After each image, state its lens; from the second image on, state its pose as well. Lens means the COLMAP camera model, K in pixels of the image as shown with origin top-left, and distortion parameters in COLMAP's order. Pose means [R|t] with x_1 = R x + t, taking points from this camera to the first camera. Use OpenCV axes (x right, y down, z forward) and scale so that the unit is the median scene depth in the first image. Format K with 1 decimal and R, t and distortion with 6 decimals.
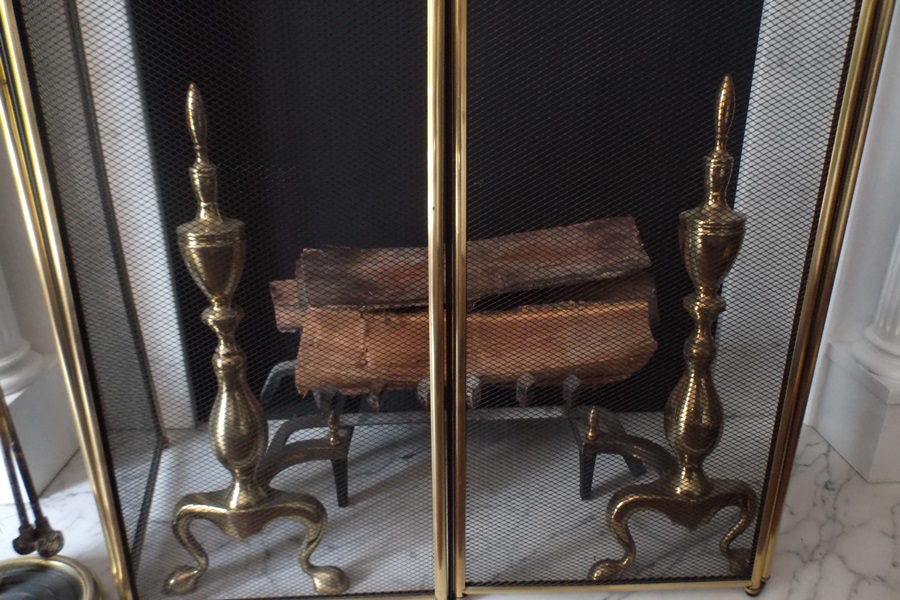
lens RADIAL K [[639.6, 0, 452.6], [0, 639.6, 307.5], [0, 0, 1]] dist [-0.011782, 0.004405]
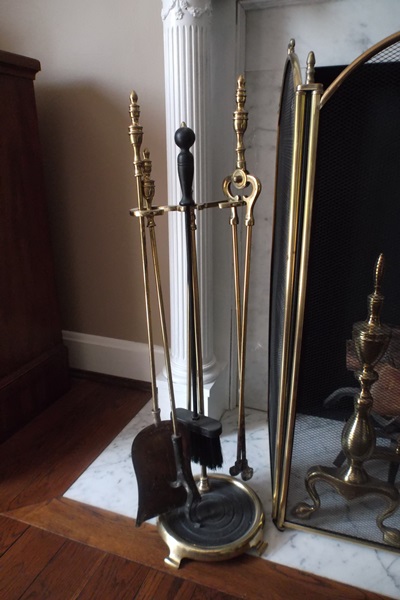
lens RADIAL K [[426.4, 0, 199.5], [0, 426.4, 309.1], [0, 0, 1]] dist [-0.011782, 0.004405]
pose [[0.913148, 0.125662, -0.387776, -0.275569], [-0.135535, 0.990771, 0.001907, -0.087548], [0.384436, 0.050815, 0.921752, -0.222481]]
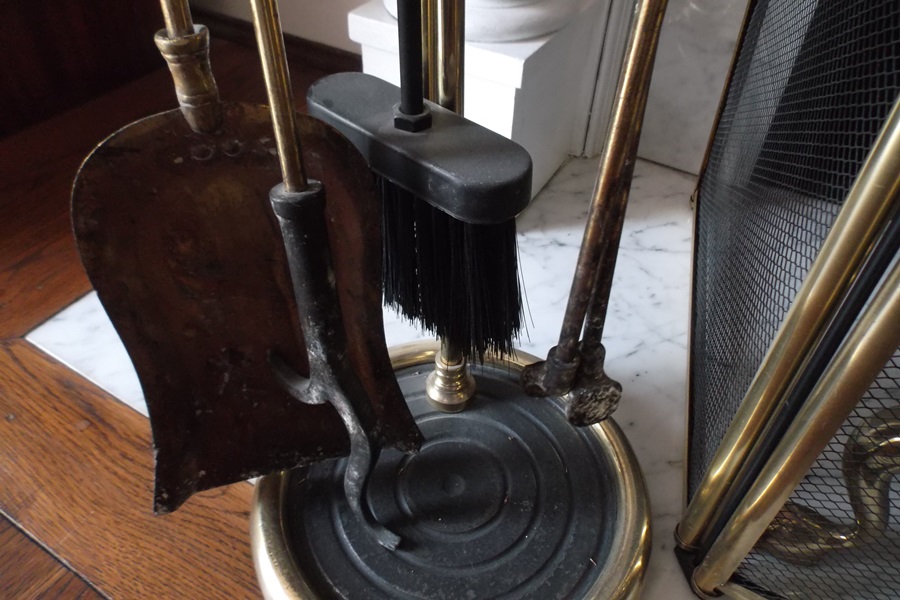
lens RADIAL K [[639.6, 0, 459.2], [0, 639.6, 298.8], [0, 0, 1]] dist [-0.011782, 0.004405]
pose [[0.834832, 0.390353, -0.388175, -0.480195], [-0.221634, 0.883781, 0.412081, 0.124588], [0.503918, -0.257986, 0.824324, 0.484217]]
